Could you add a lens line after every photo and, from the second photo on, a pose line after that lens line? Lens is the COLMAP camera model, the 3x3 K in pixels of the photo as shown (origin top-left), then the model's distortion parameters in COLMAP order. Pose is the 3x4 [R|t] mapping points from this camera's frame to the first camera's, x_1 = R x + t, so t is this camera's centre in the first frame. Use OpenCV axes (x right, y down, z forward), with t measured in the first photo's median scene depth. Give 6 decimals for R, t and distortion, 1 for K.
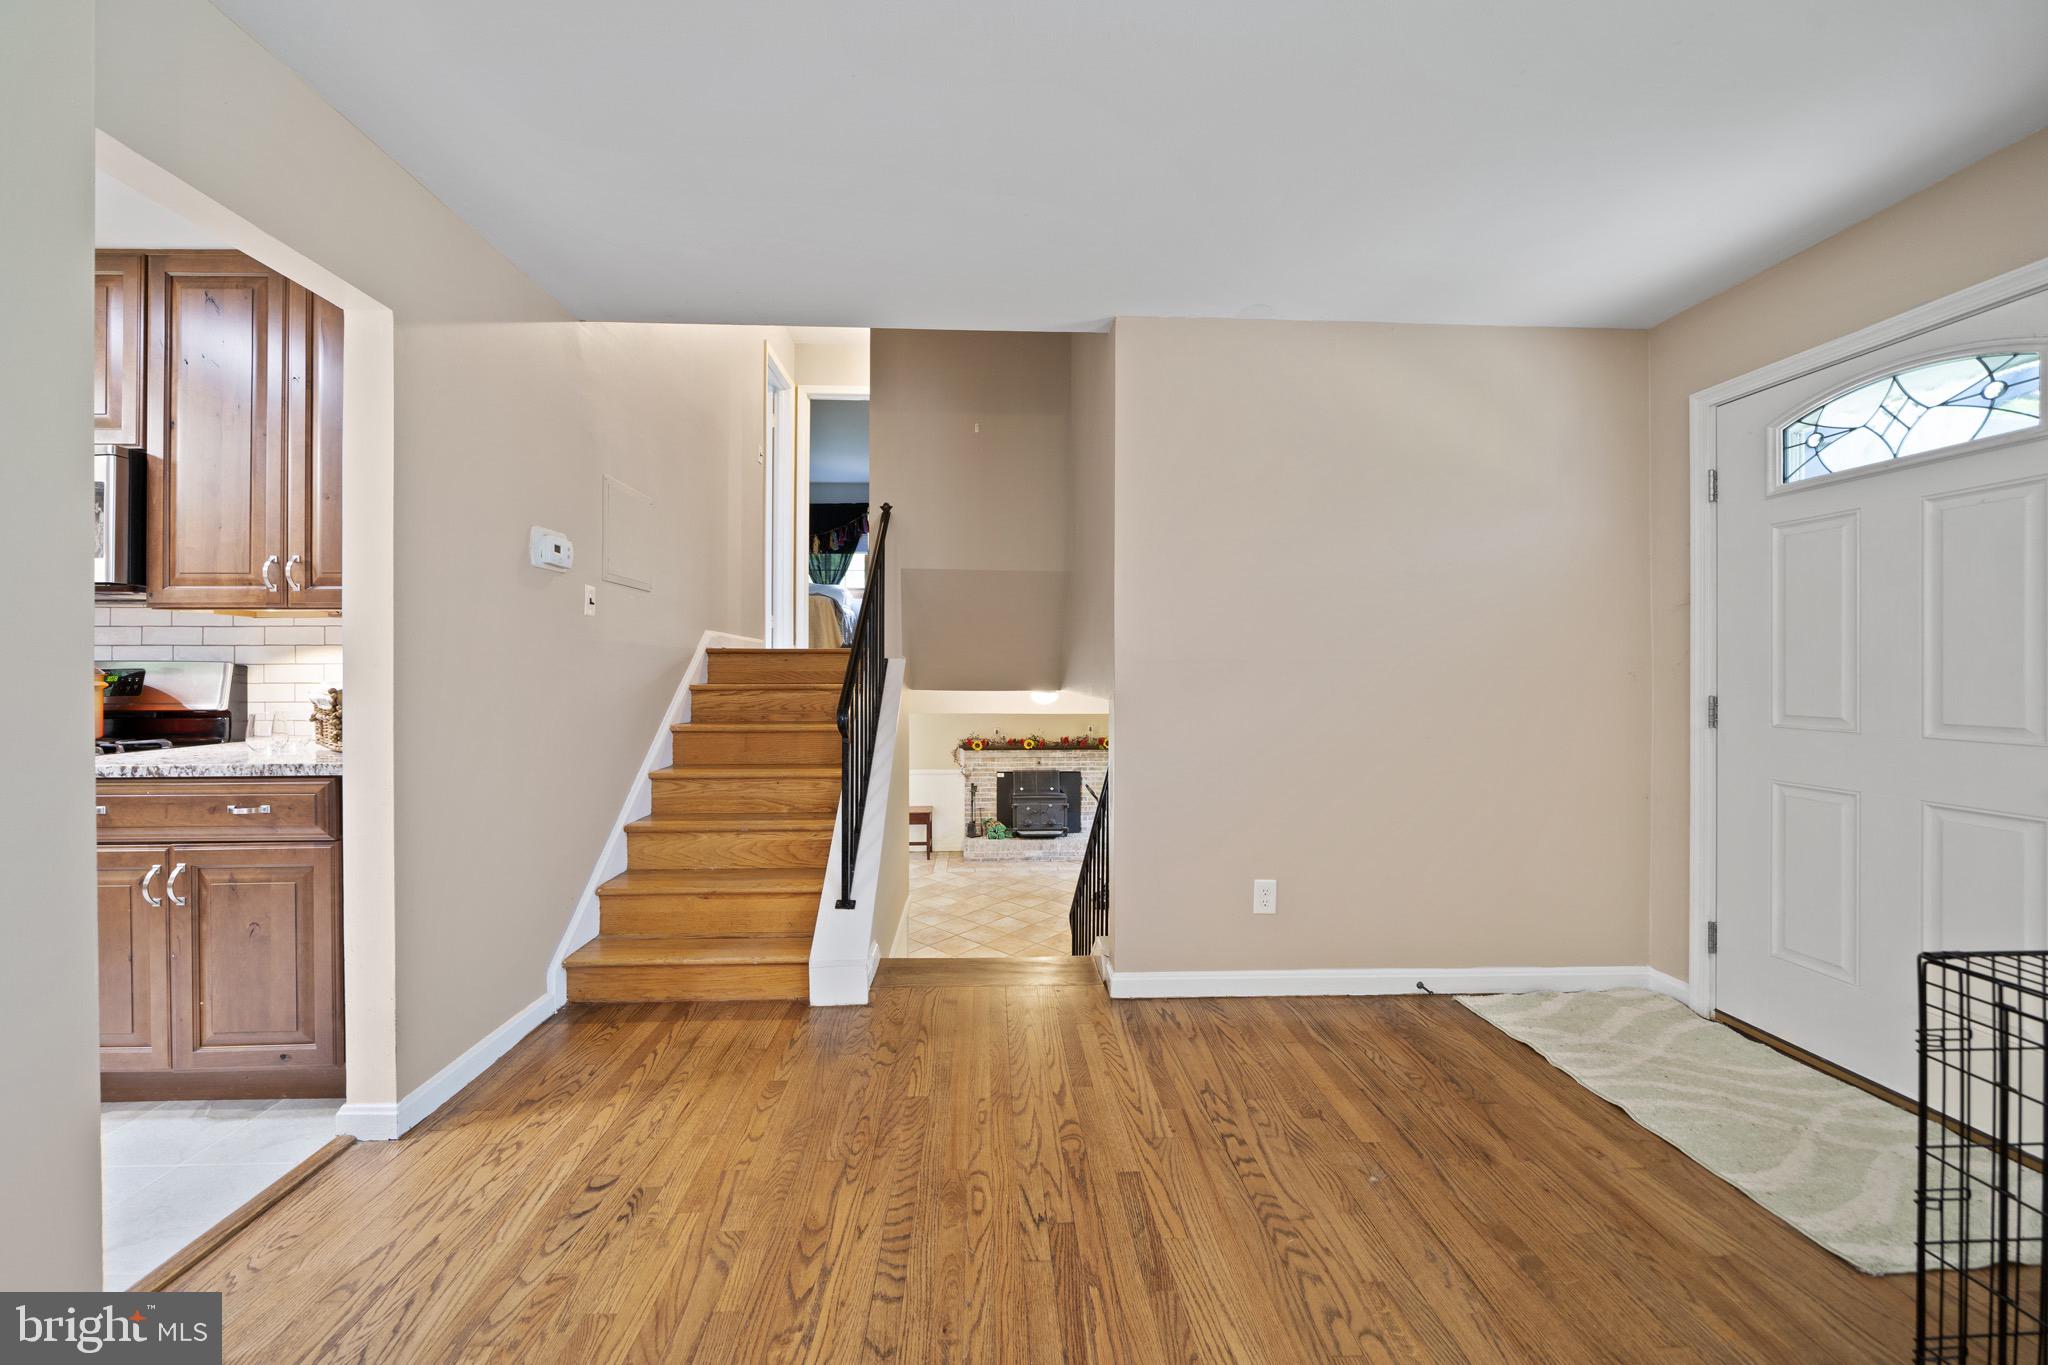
lens RADIAL K [[726.5, 0, 1024.0], [0, 726.5, 682.5], [0, 0, 1]] dist [0.000042, -0.000001]
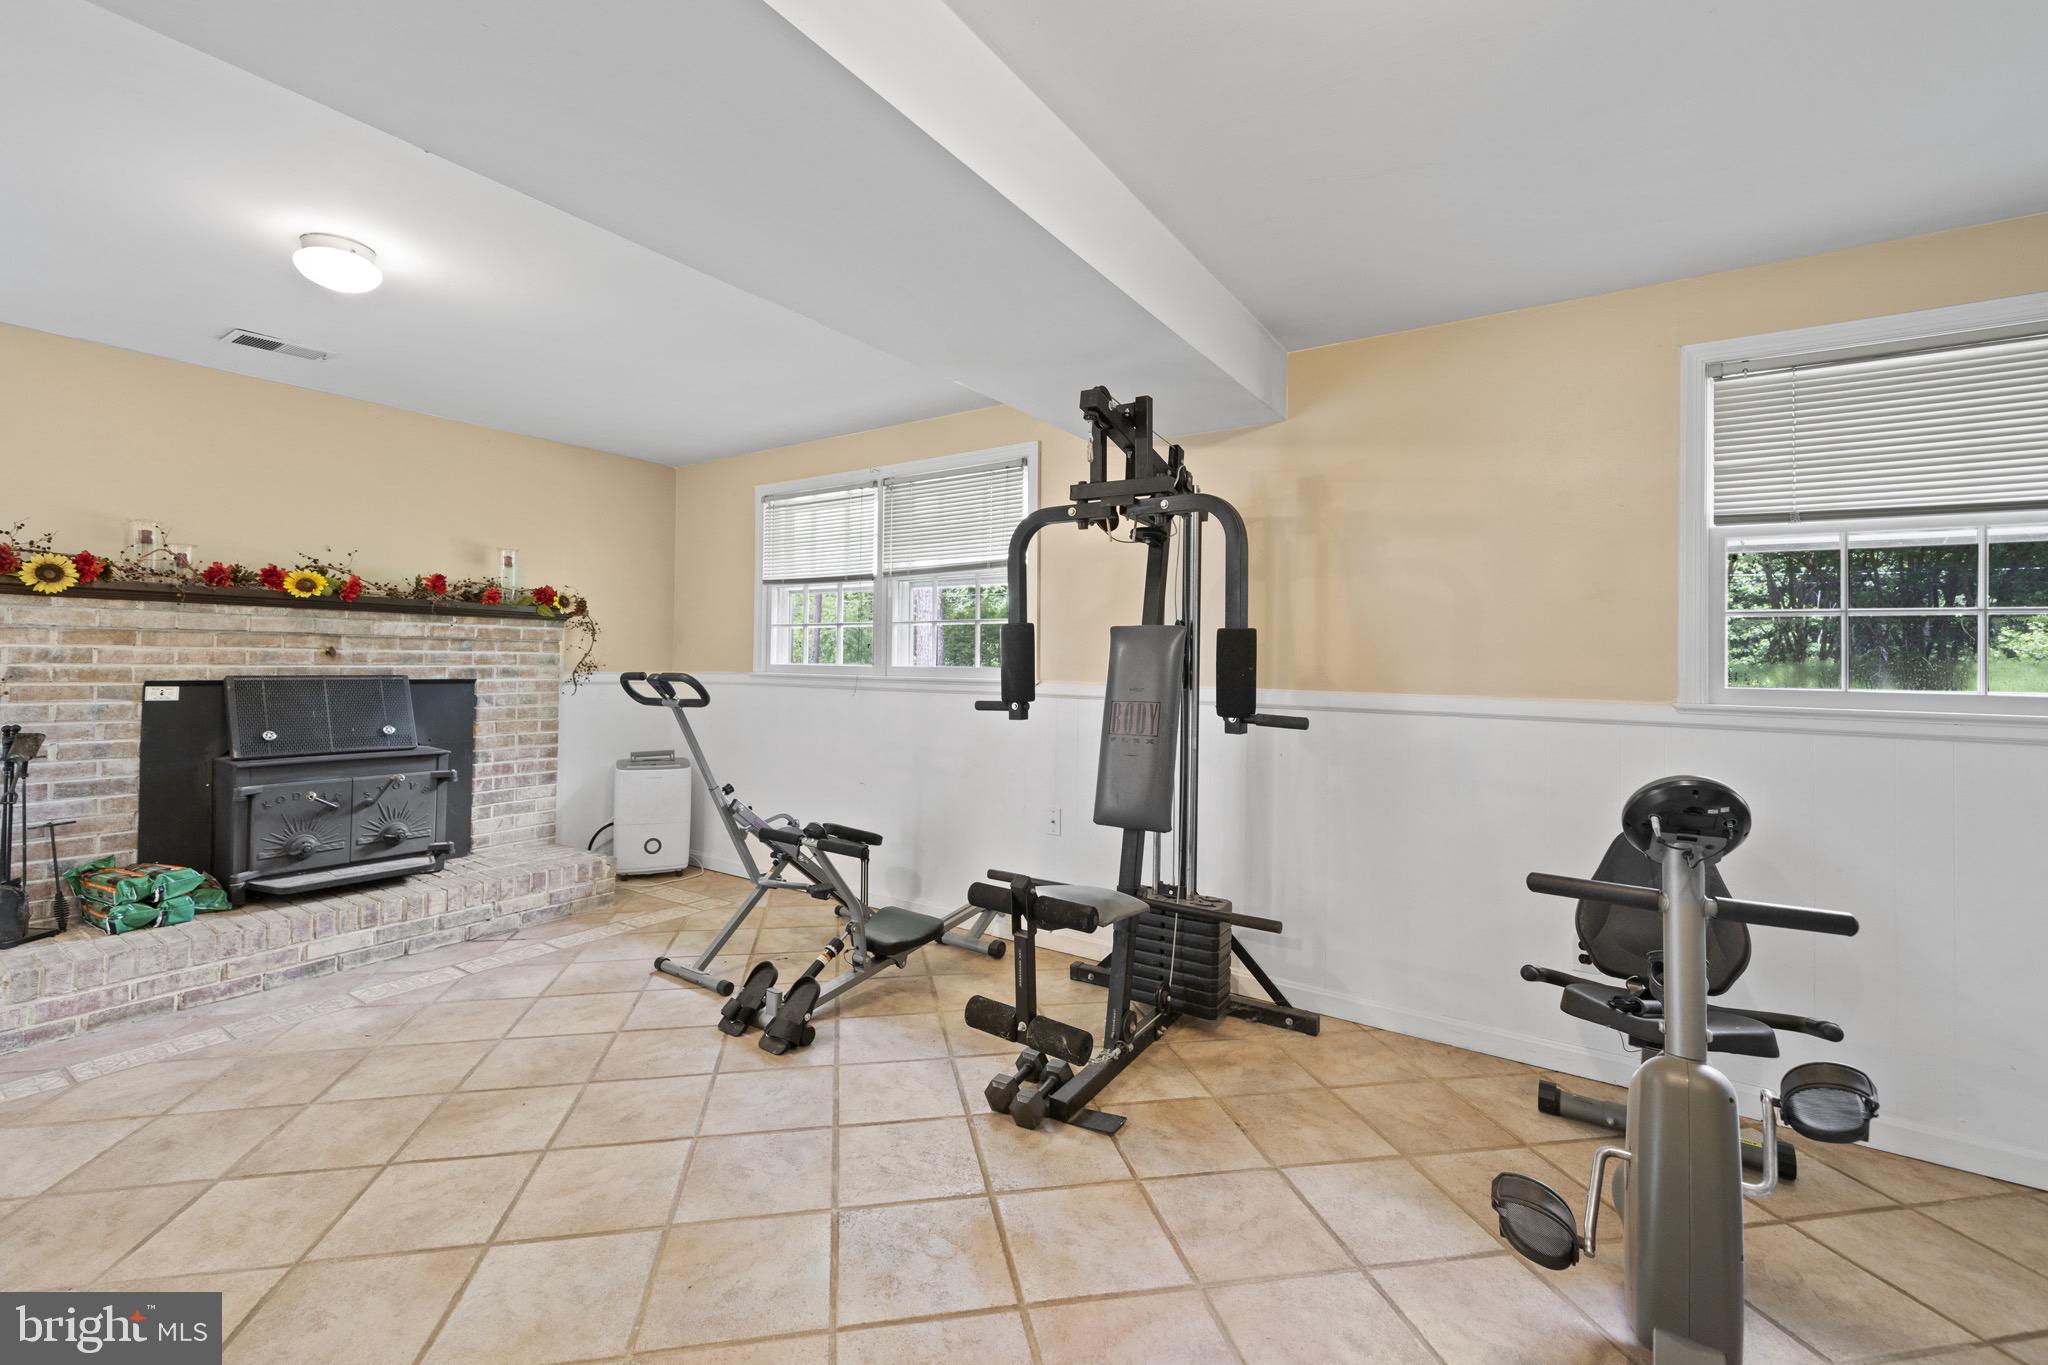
lens RADIAL K [[869.0, 0, 1021.2], [0, 869.0, 643.7], [0, 0, 1]] dist [-0.001162, -0.000145]
pose [[0.603998, 0.020337, 0.796727, -0.098868], [0.004427, 0.999573, -0.028871, 0.120199], [-0.796974, 0.020965, 0.603650, 0.544470]]
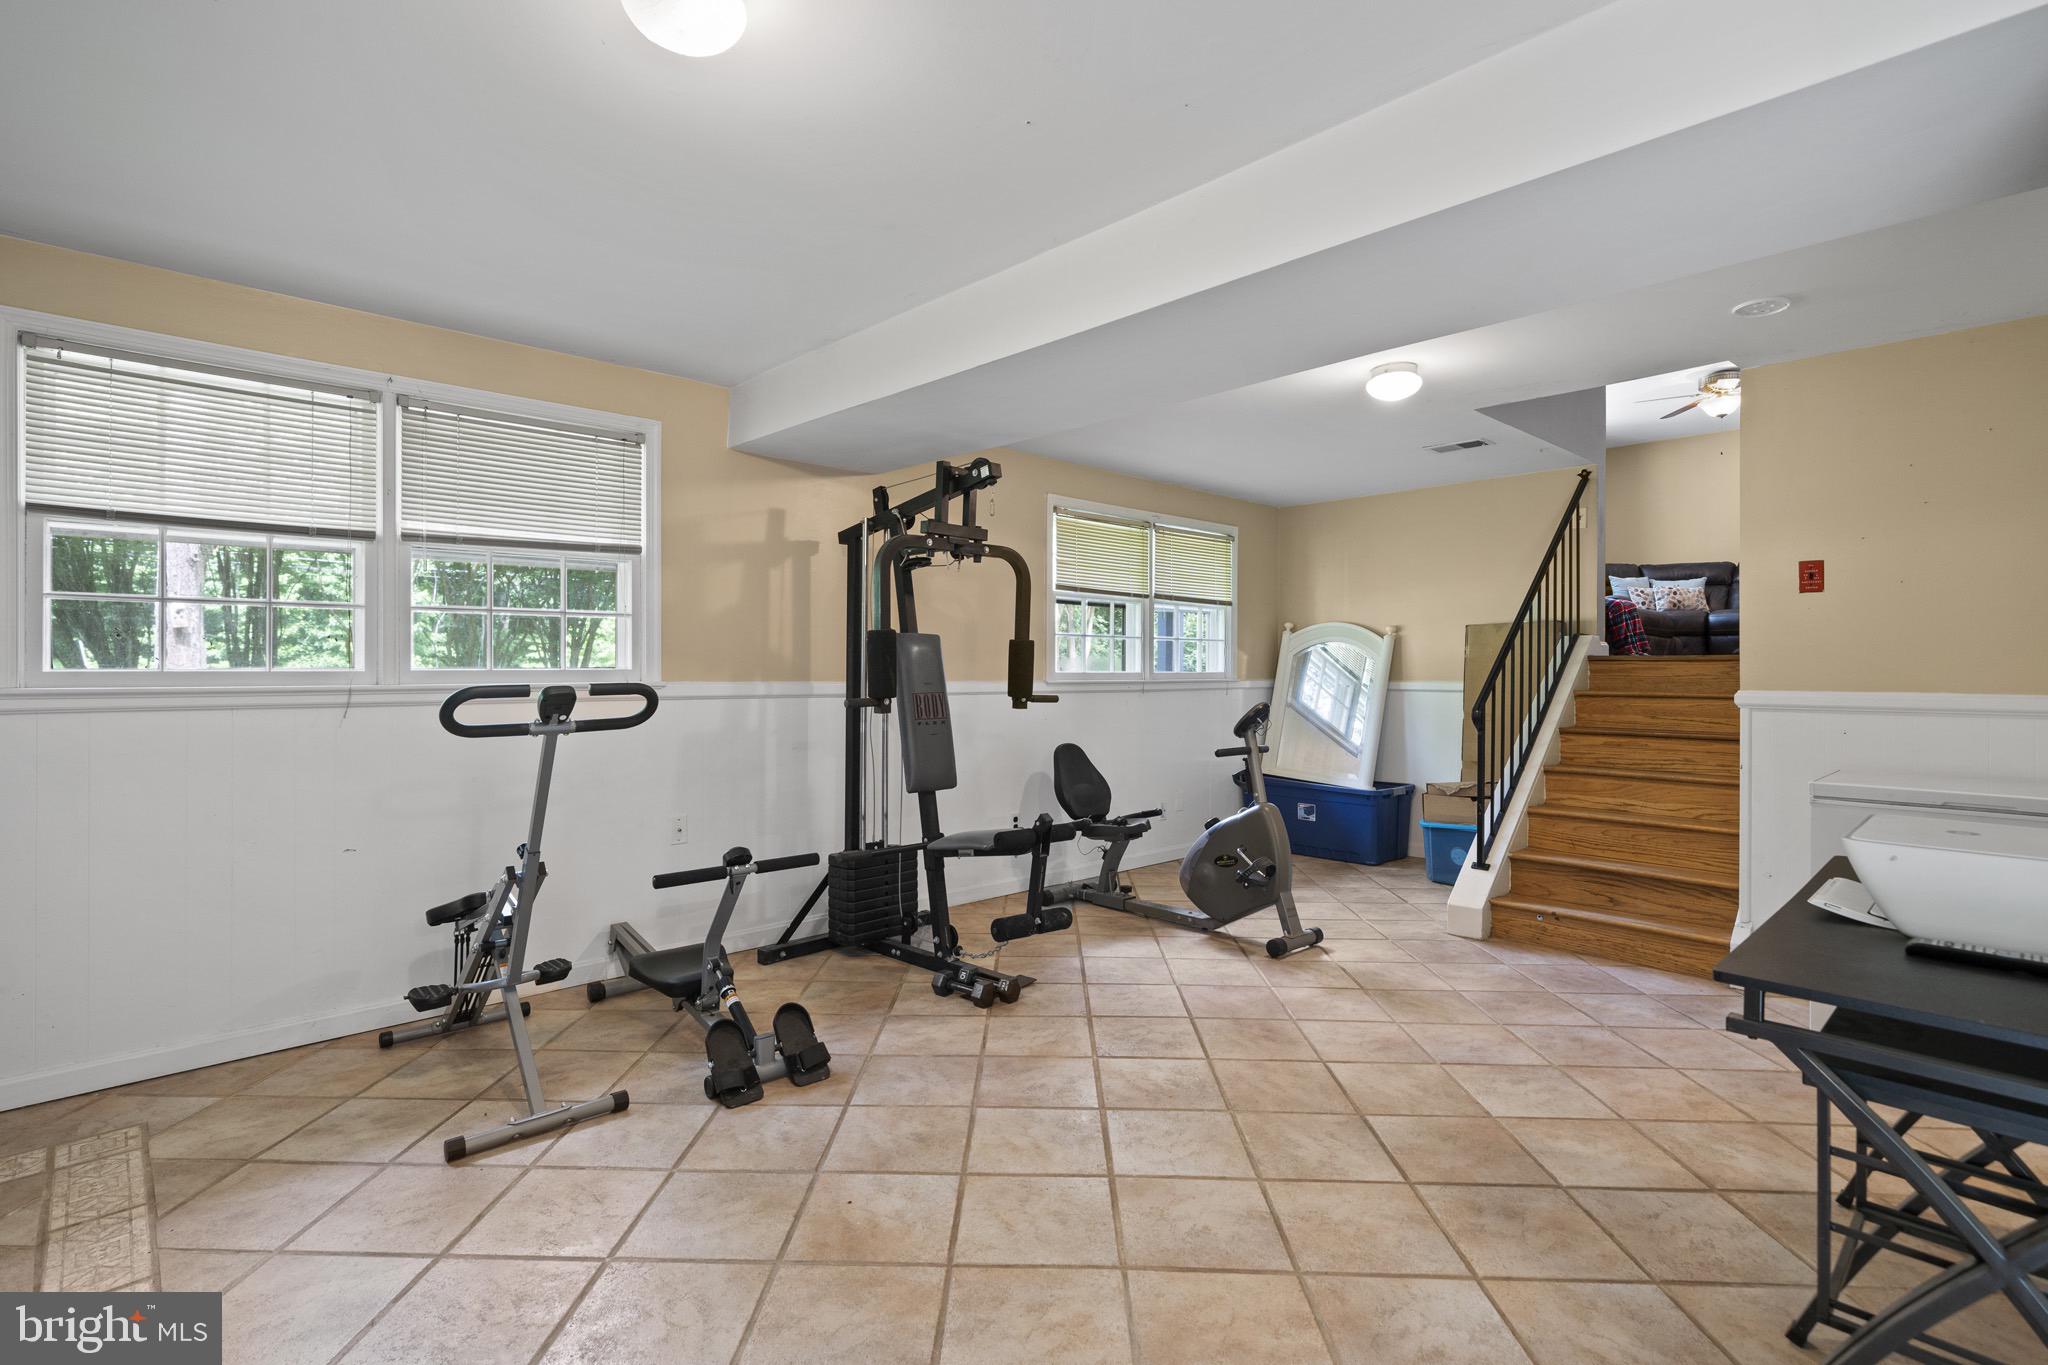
lens RADIAL K [[954.6, 0, 1021.1], [0, 954.6, 657.8], [0, 0, 1]] dist [-0.000415, -0.000093]
pose [[-0.645639, -0.002224, 0.763639, -0.178130], [0.007658, 0.999927, 0.009387, 0.113093], [-0.763604, 0.011908, -0.645575, 0.899688]]
